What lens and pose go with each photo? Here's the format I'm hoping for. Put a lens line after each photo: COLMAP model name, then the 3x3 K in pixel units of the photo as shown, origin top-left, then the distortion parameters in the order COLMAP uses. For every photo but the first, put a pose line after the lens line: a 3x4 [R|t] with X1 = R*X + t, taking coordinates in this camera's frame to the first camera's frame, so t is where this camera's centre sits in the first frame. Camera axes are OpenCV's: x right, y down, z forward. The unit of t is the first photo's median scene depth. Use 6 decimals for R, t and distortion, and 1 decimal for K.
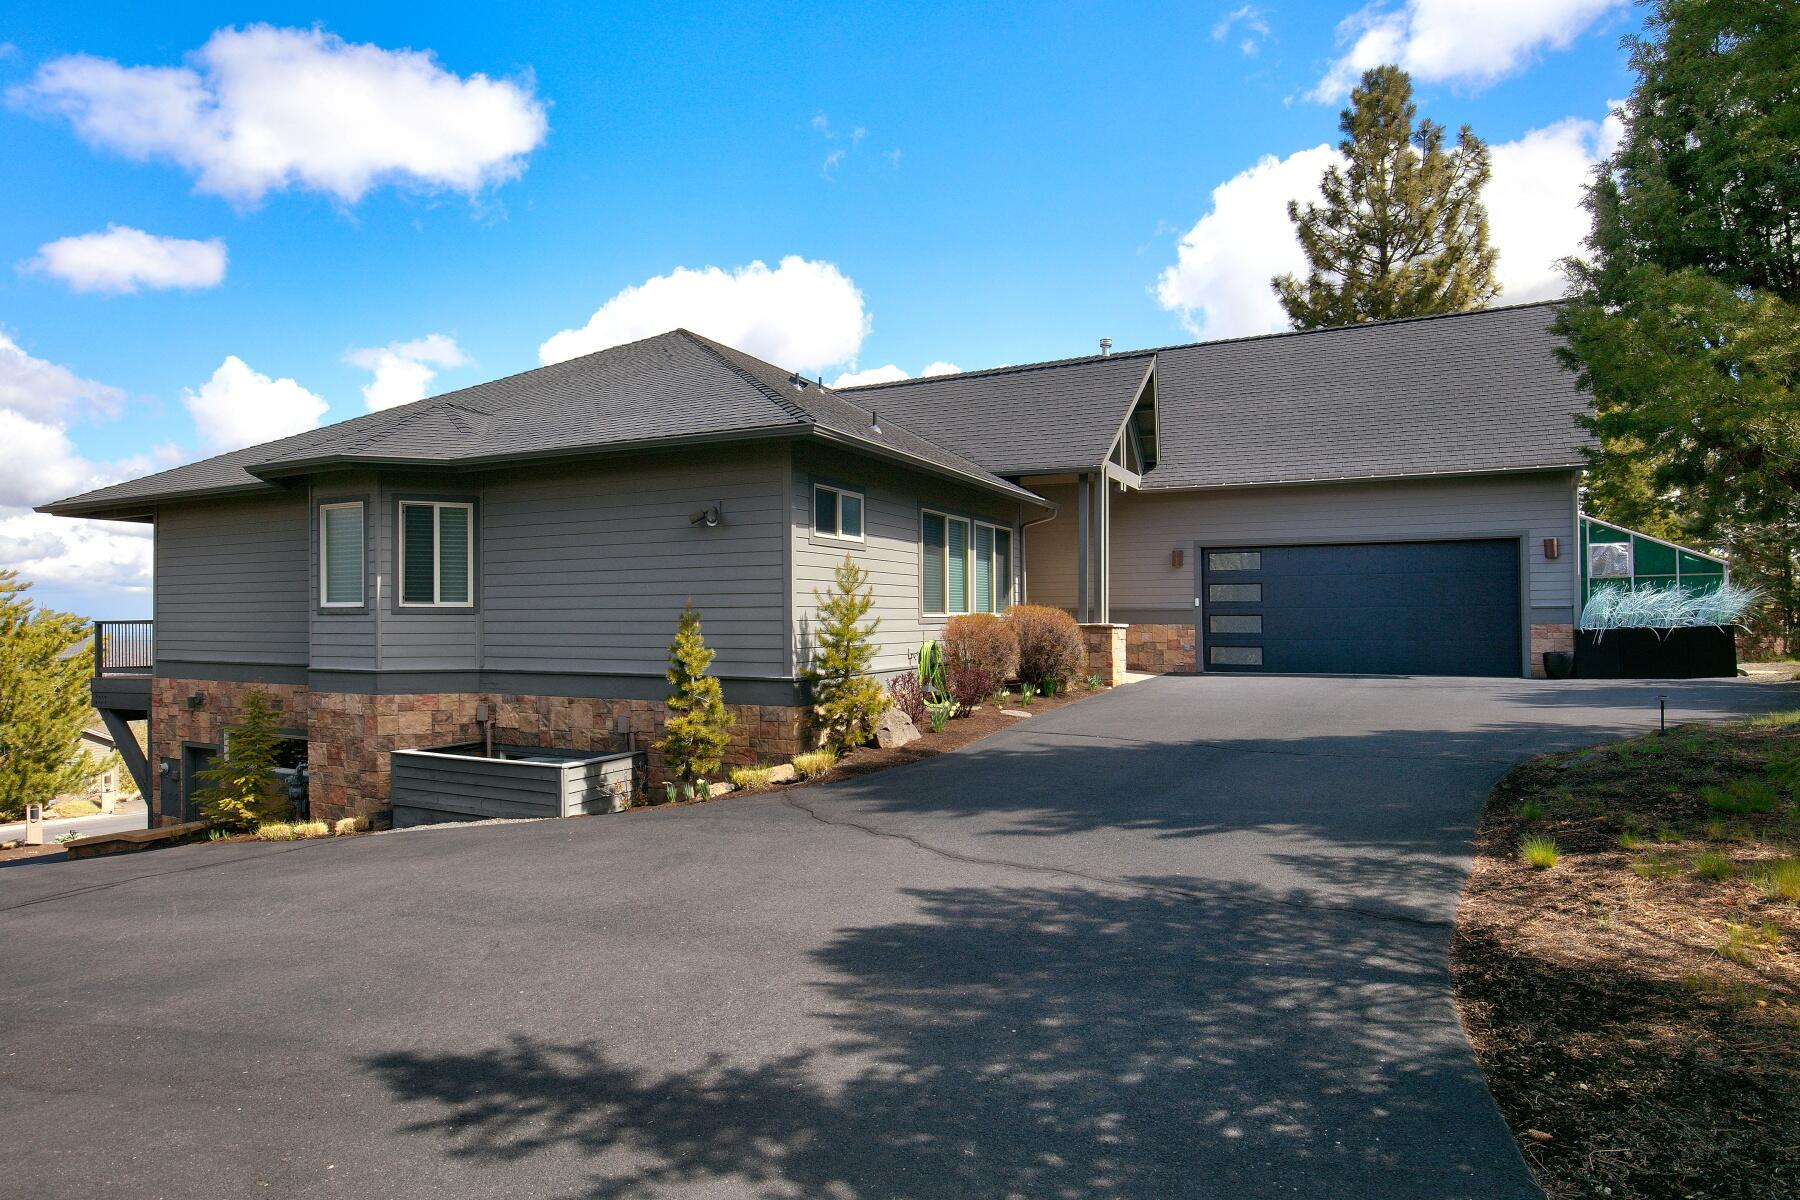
lens RADIAL K [[1034.0, 0, 900.0], [0, 1034.0, 600.0], [0, 0, 1]] dist [-0.001392, -0.000129]
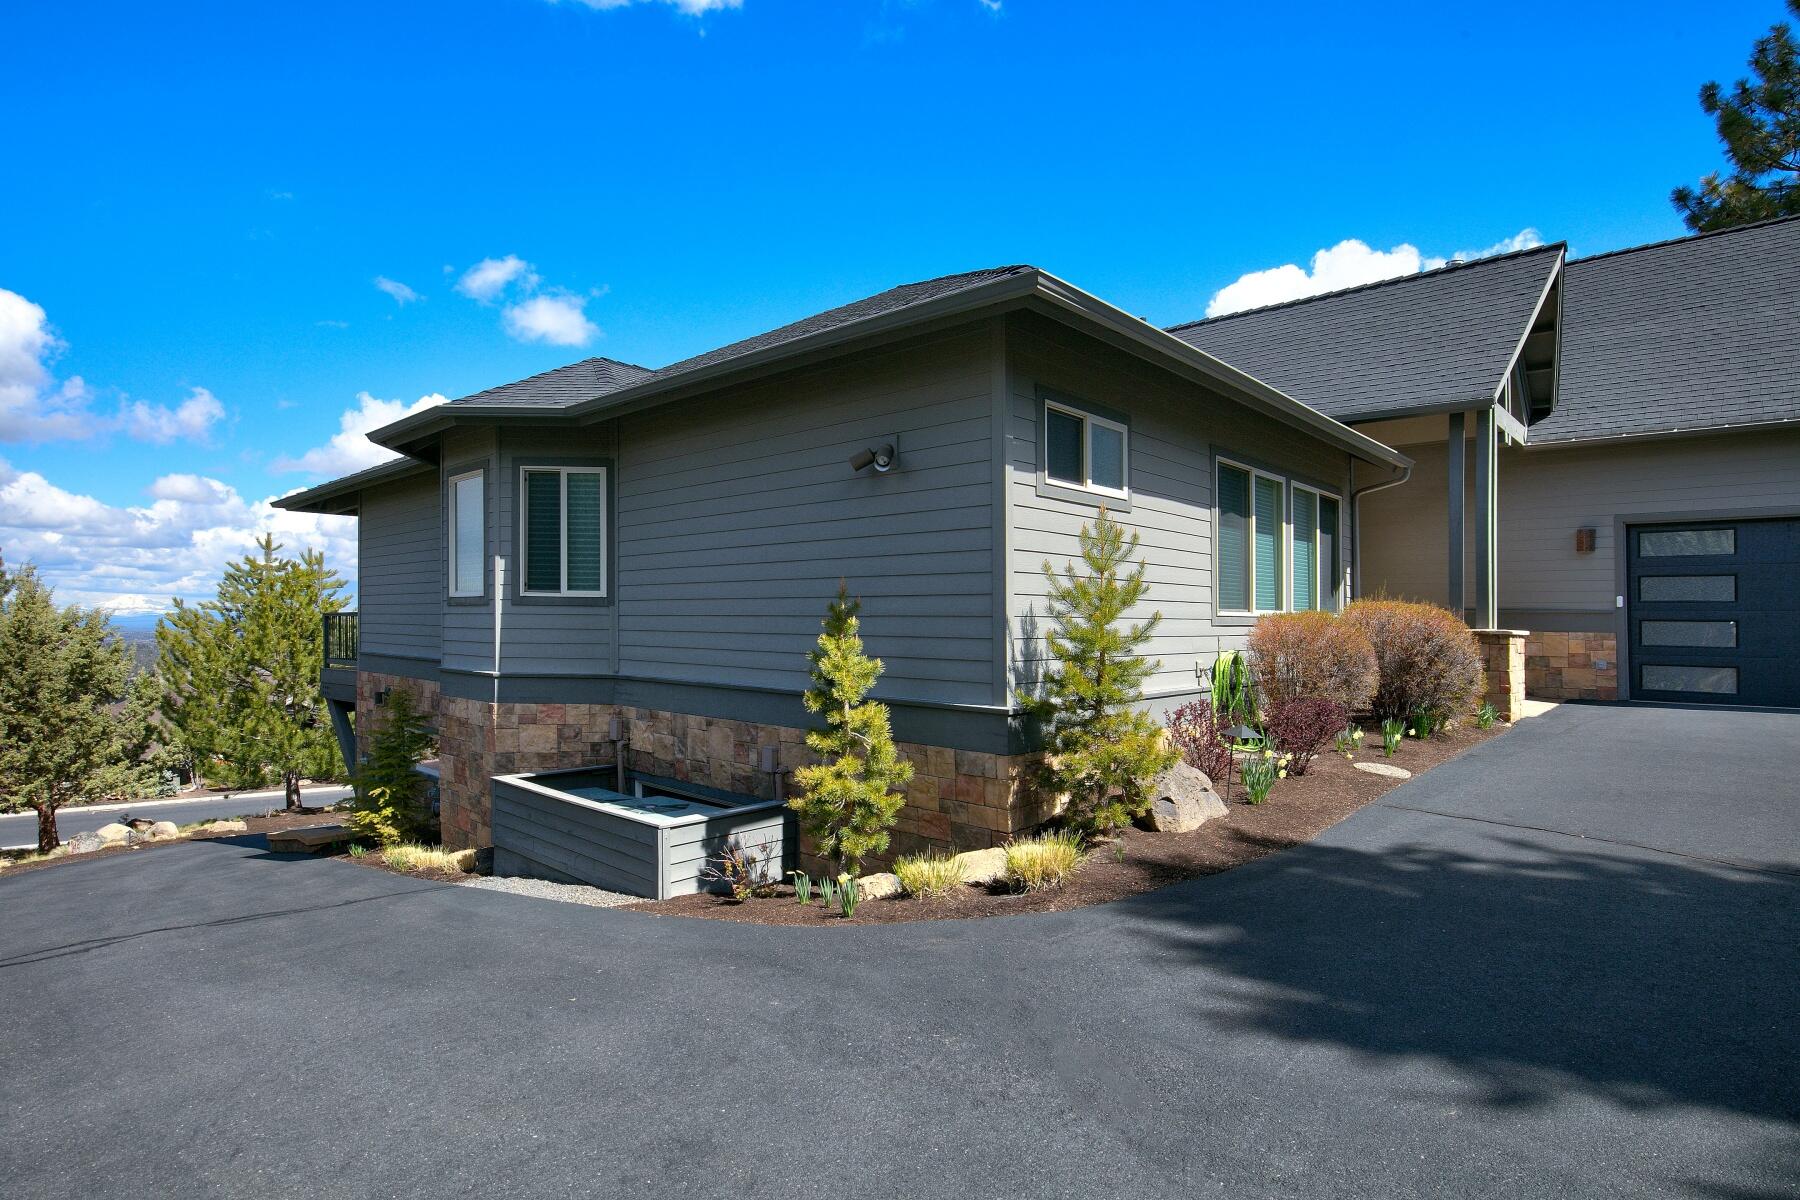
lens RADIAL K [[925.6, 0, 775.8], [0, 925.6, 597.1], [0, 0, 1]] dist [-0.014912, -0.000120]
pose [[0.924513, 0.001061, -0.381149, -0.019666], [-0.004055, 0.999967, -0.007051, 0.012013], [0.381129, 0.008064, 0.924487, 0.408273]]
